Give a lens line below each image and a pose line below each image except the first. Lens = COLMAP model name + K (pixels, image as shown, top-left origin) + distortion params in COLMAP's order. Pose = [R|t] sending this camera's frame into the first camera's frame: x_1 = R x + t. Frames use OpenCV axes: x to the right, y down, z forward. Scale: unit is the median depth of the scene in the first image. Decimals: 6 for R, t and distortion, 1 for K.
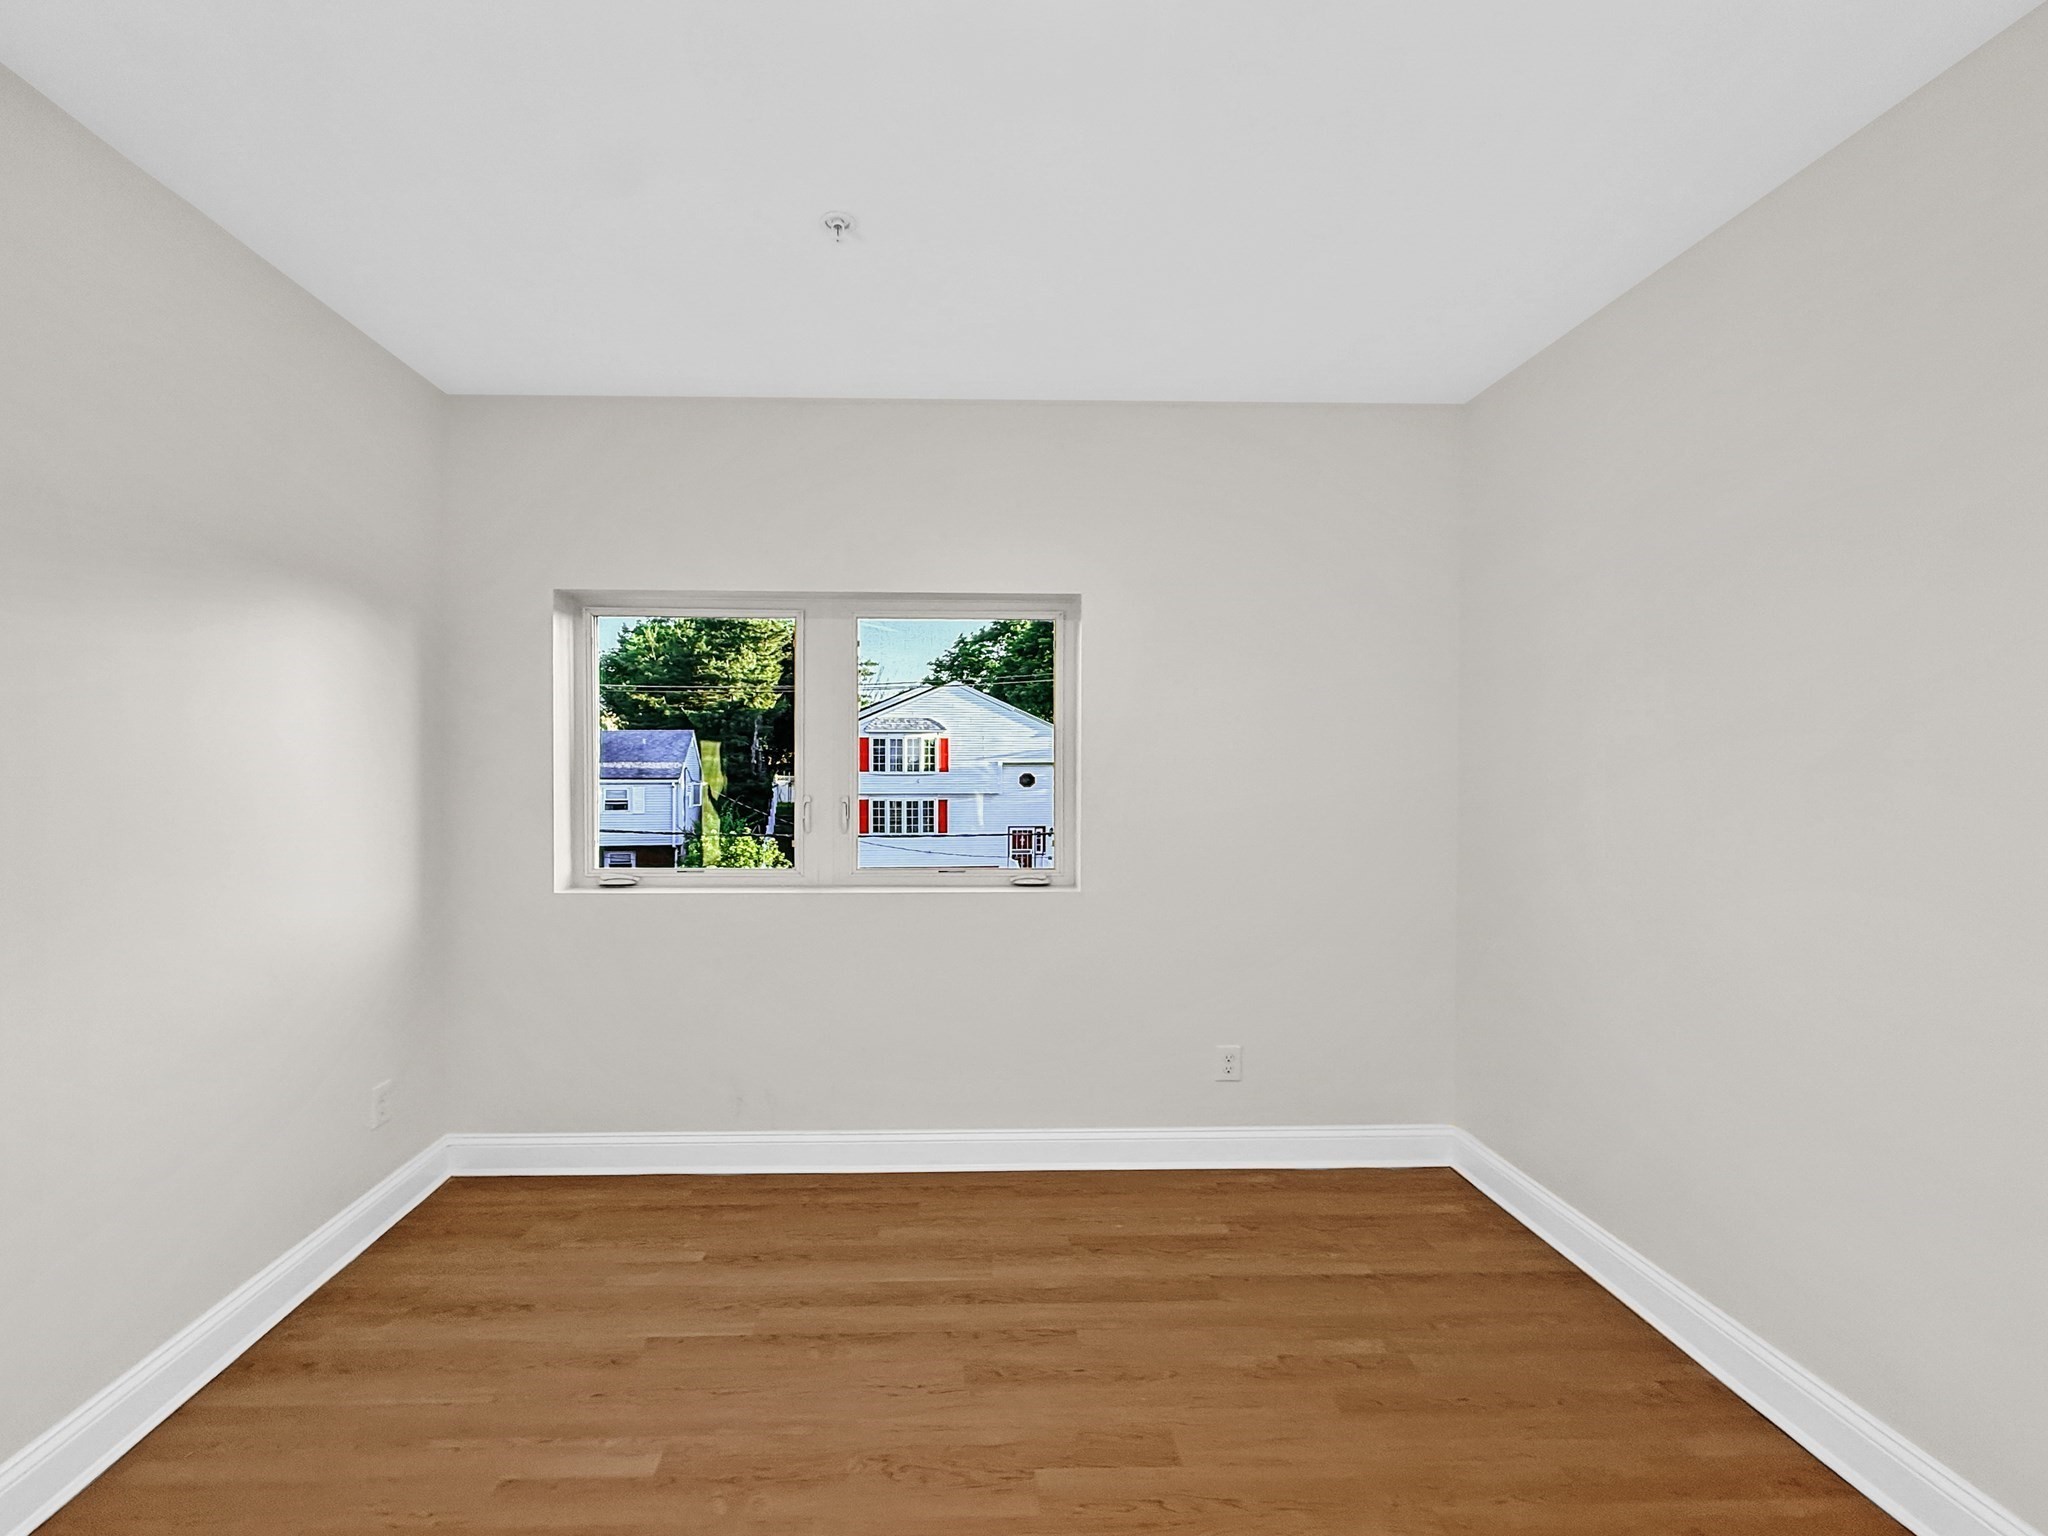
lens RADIAL K [[834.0, 0, 903.4], [0, 834.0, 775.3], [0, 0, 1]] dist [0.001756, 0.000059]
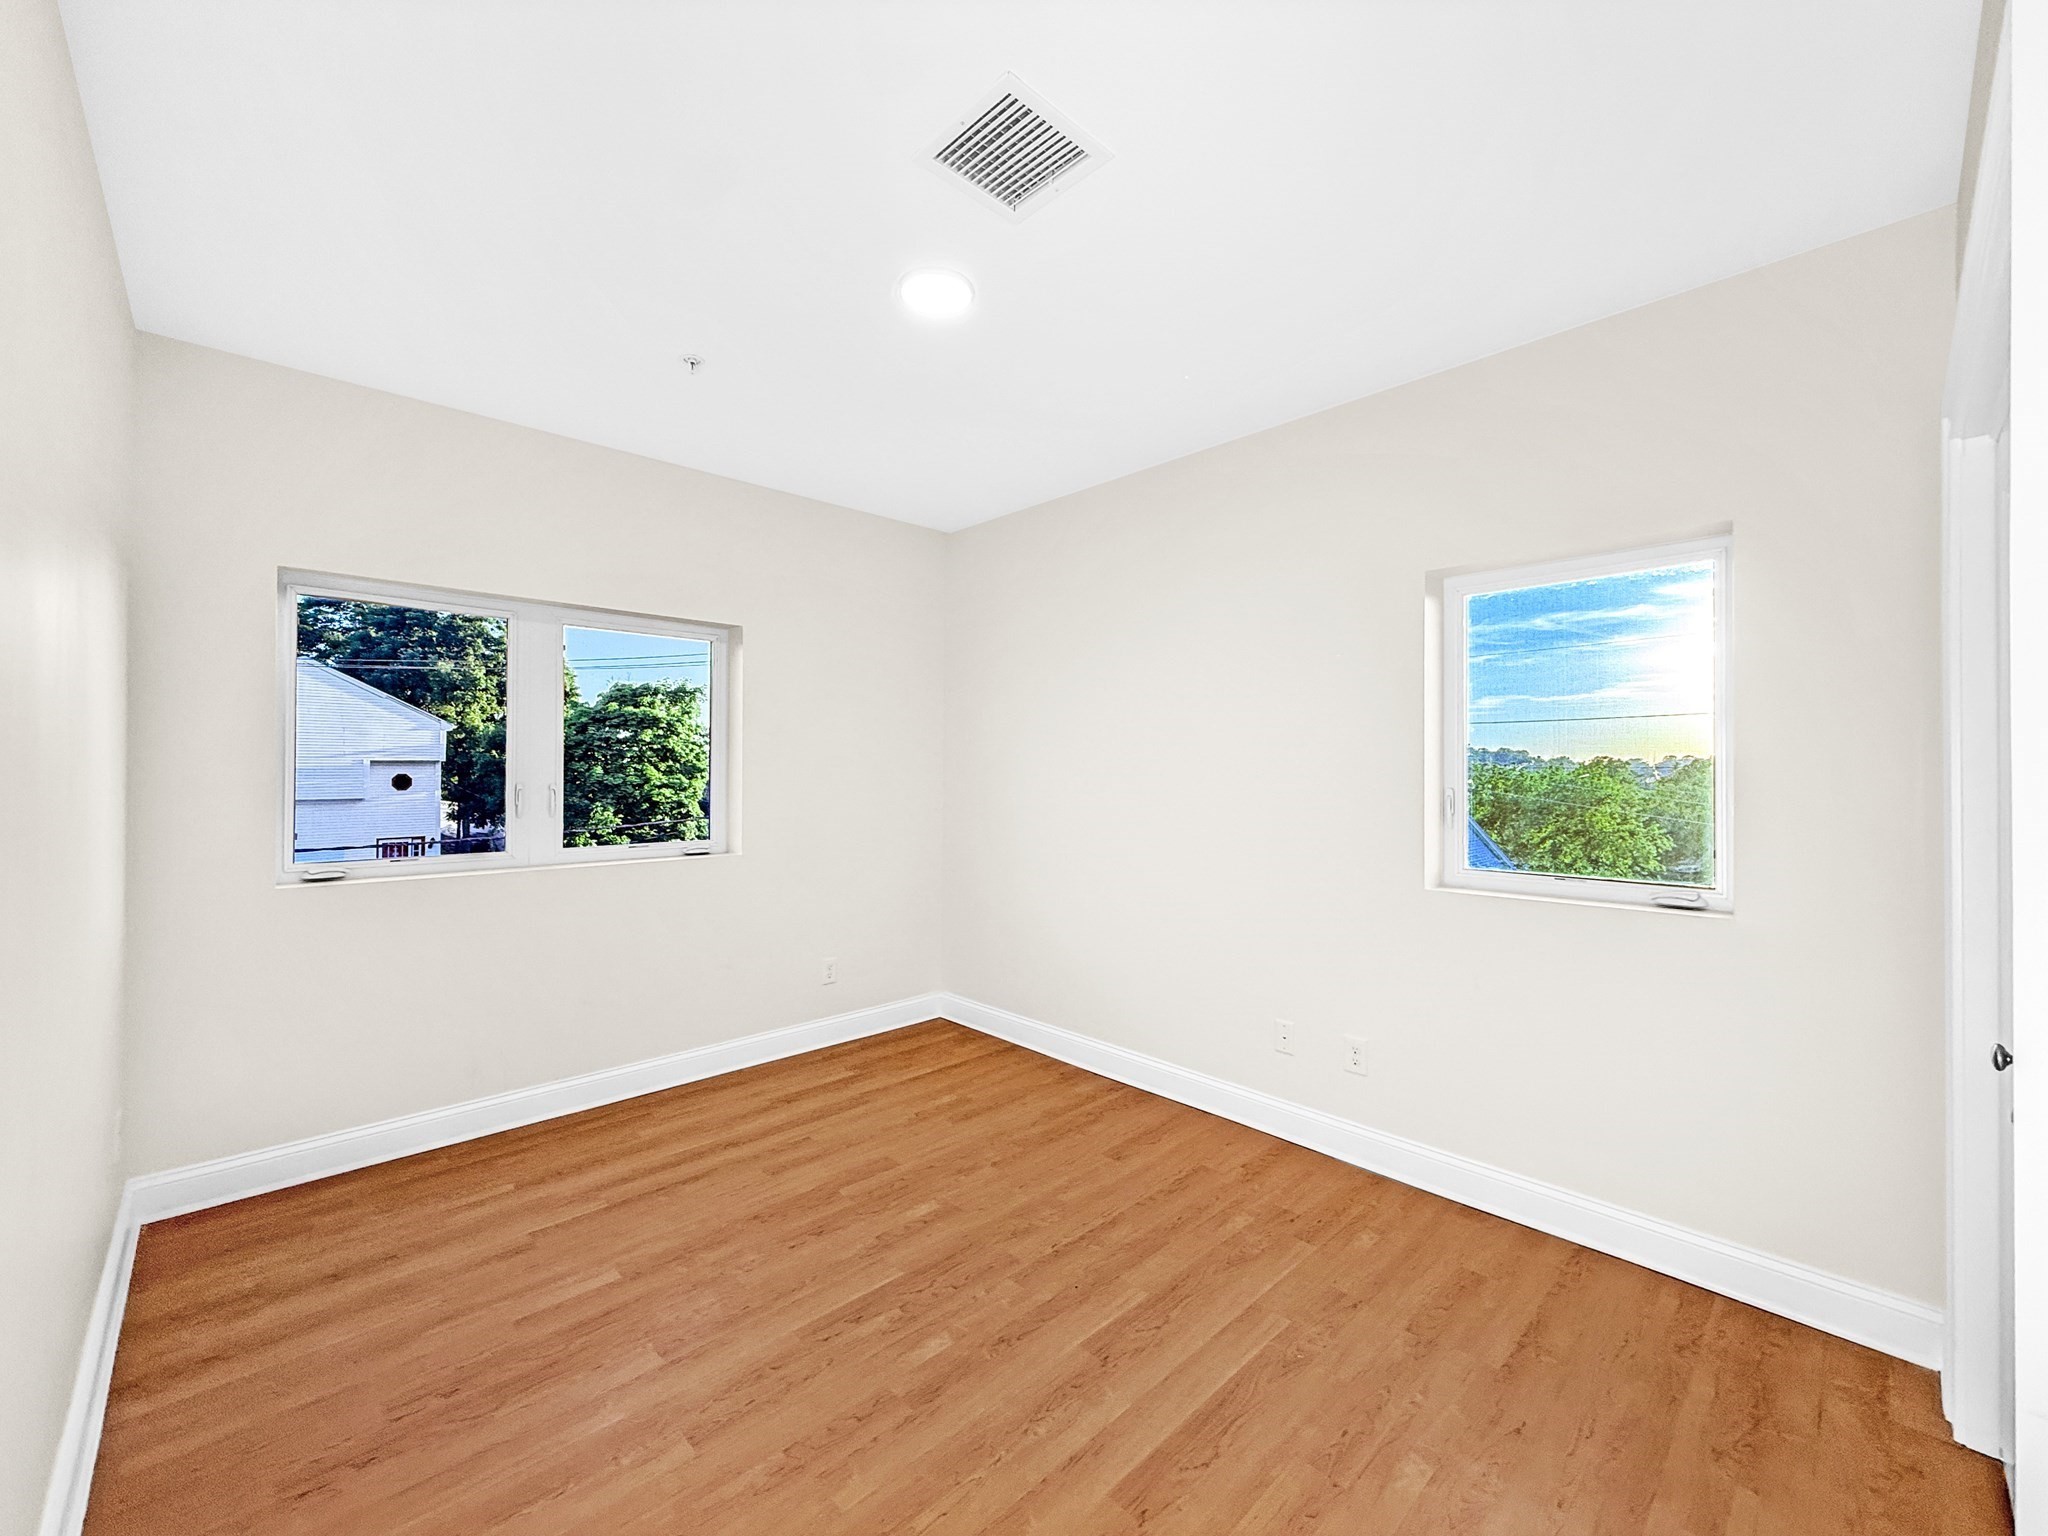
lens RADIAL K [[826.4, 0, 1022.6], [0, 826.4, 764.8], [0, 0, 1]] dist [-0.000461, 0.000027]
pose [[0.685551, -0.001909, 0.728022, -0.536729], [0.010372, 0.999921, -0.007144, 0.018190], [-0.727951, 0.012448, 0.685516, -0.256365]]
